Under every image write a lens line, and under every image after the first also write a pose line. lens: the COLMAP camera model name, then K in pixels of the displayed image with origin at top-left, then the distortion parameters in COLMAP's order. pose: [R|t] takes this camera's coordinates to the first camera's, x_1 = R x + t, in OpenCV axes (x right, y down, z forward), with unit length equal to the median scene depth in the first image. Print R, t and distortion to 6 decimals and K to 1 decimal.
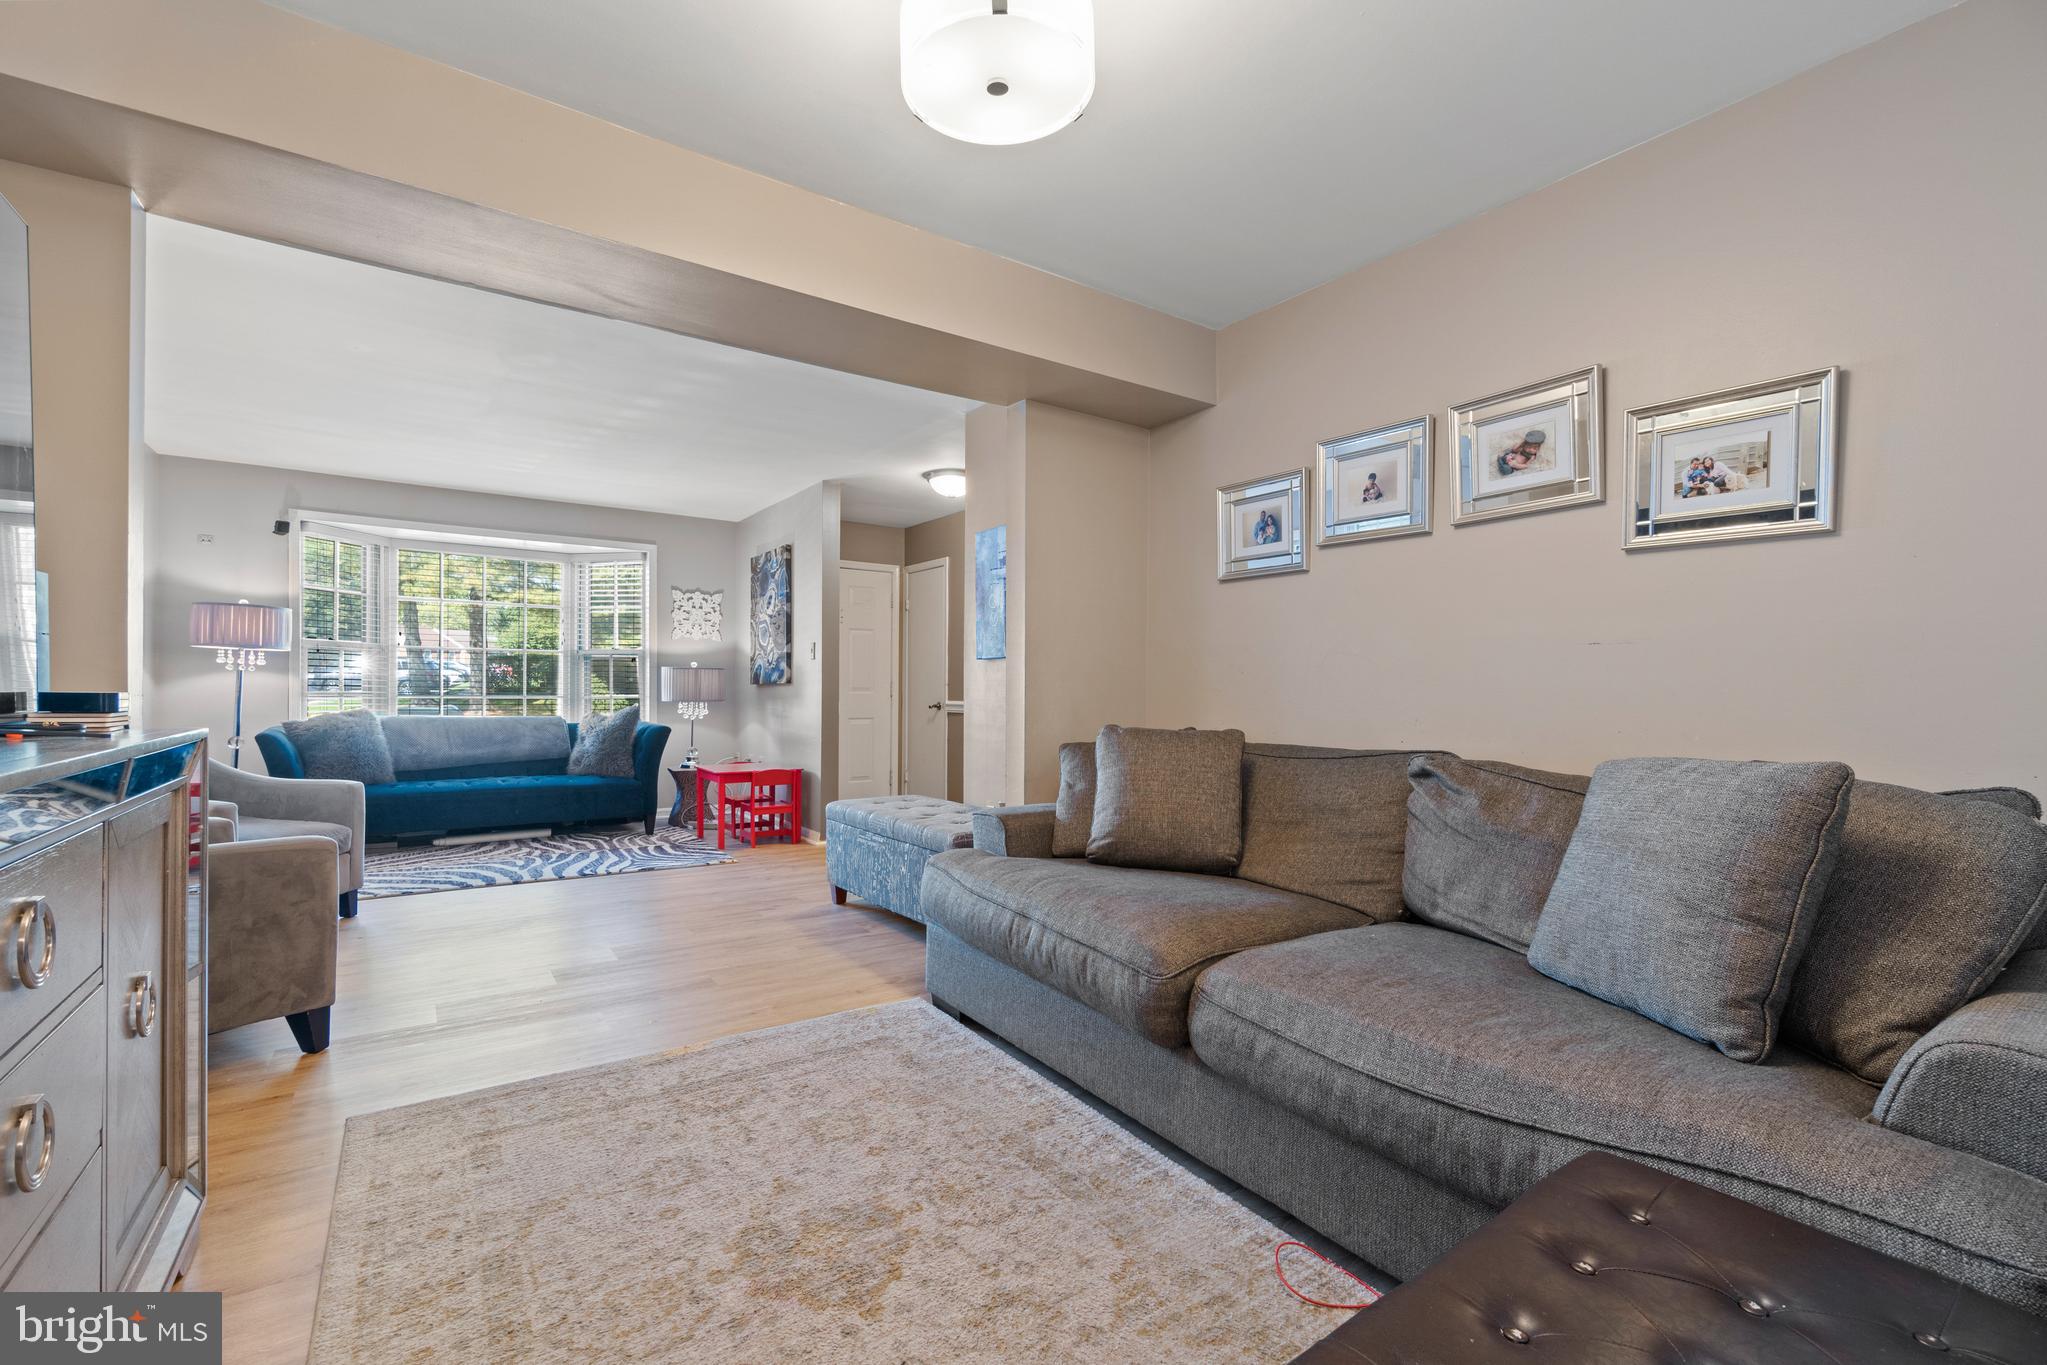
lens RADIAL K [[884.6, 0, 1019.7], [0, 884.6, 699.9], [0, 0, 1]] dist [-0.011542, 0.003511]
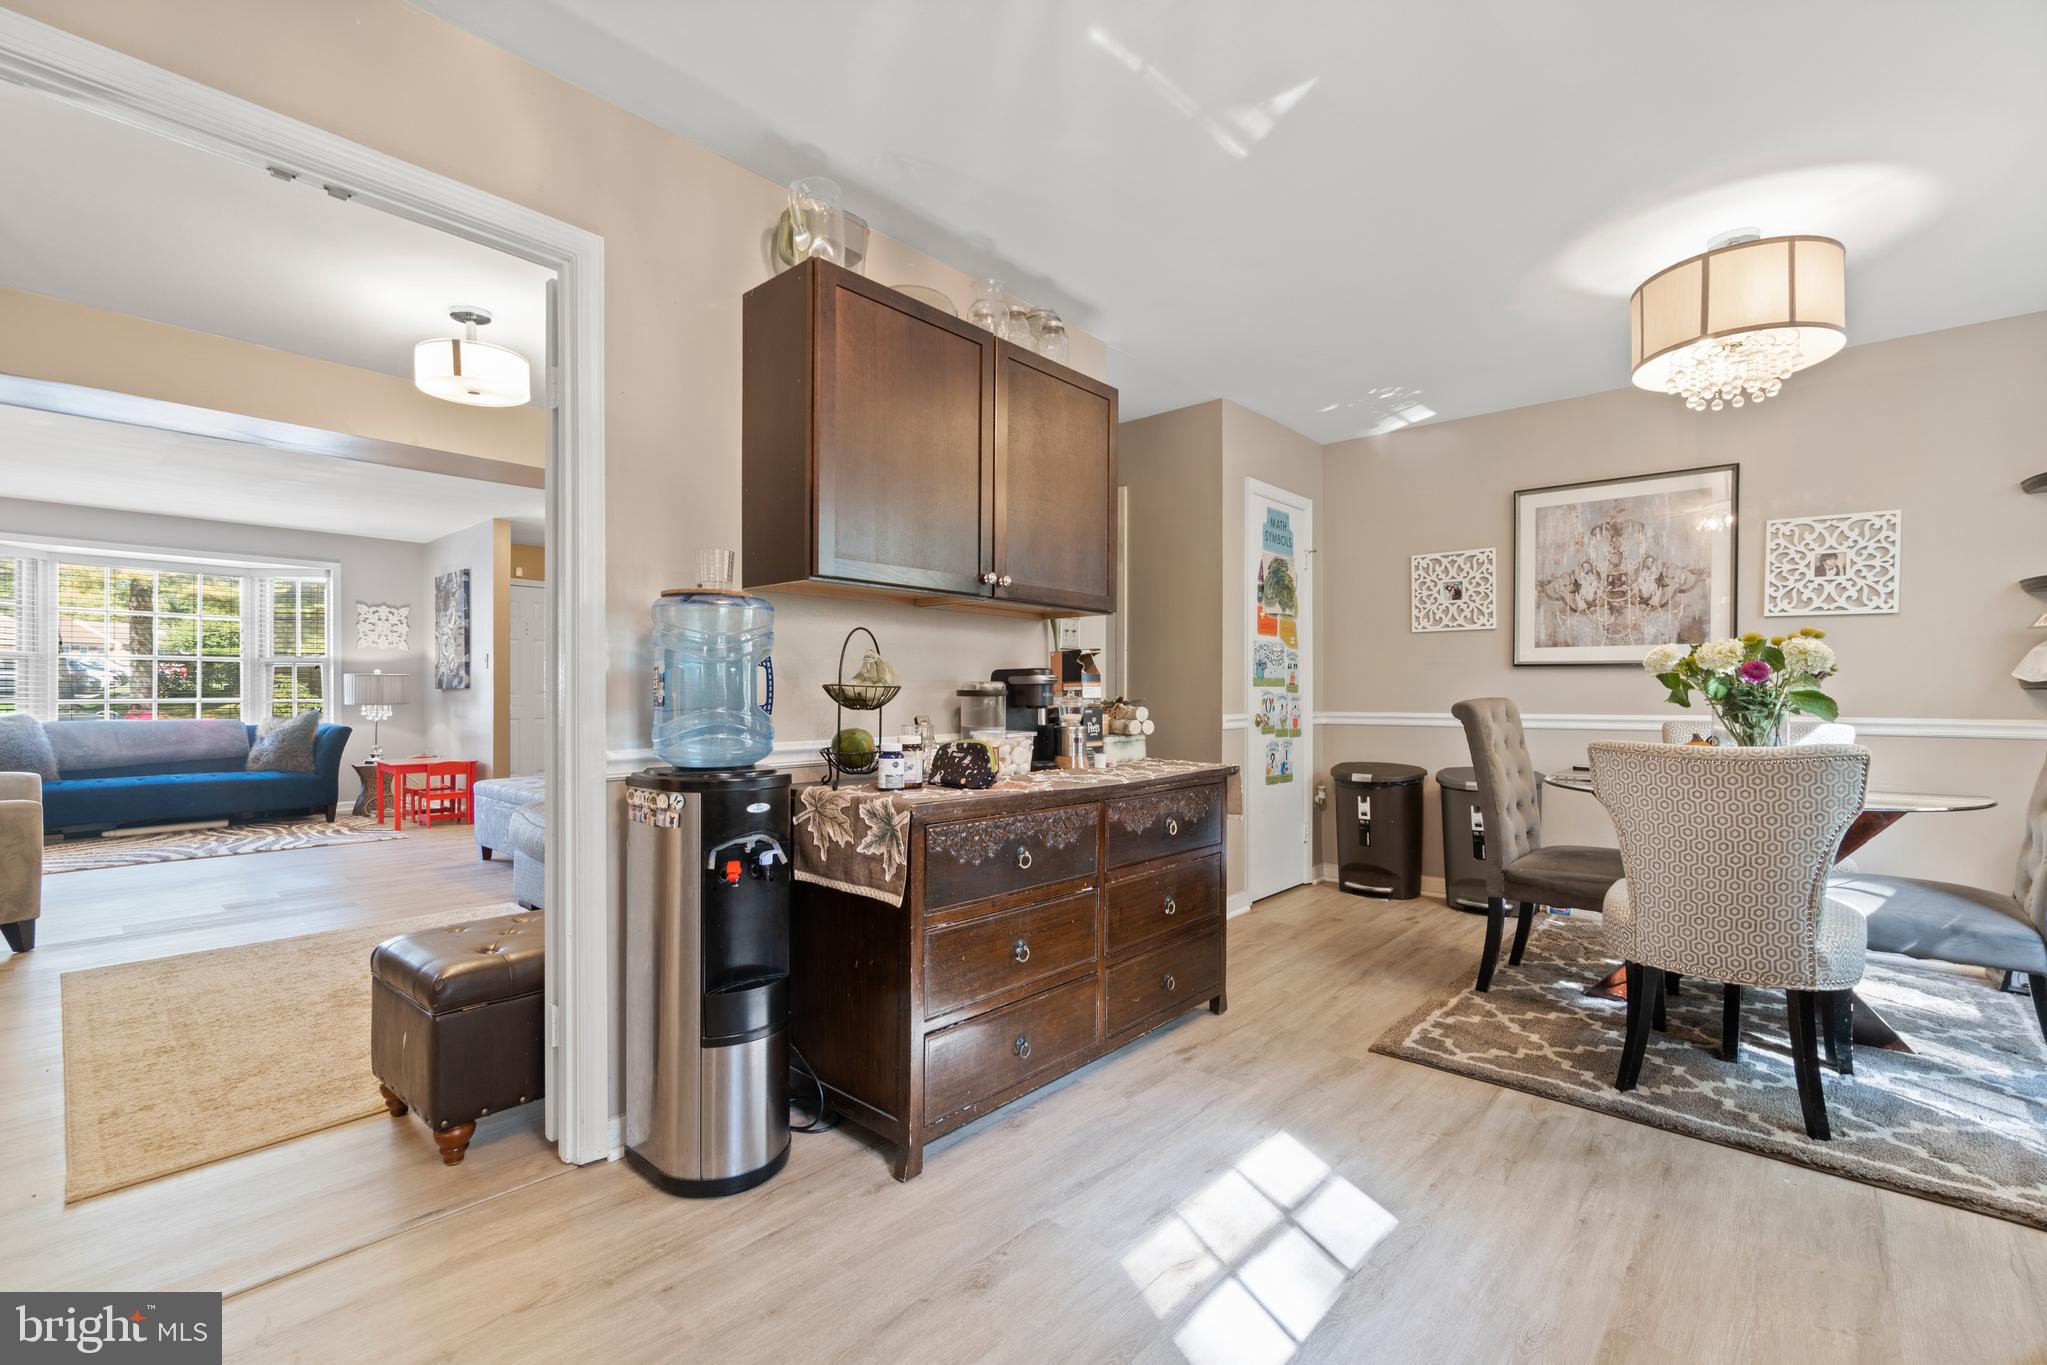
lens RADIAL K [[884.6, 0, 1011.4], [0, 884.6, 694.3], [0, 0, 1]] dist [-0.011542, 0.003511]
pose [[0.973245, -0.005698, 0.229698, 0.174362], [0.007034, 0.999963, -0.005000, 0.000247], [-0.229660, 0.006482, 0.973249, -0.302697]]
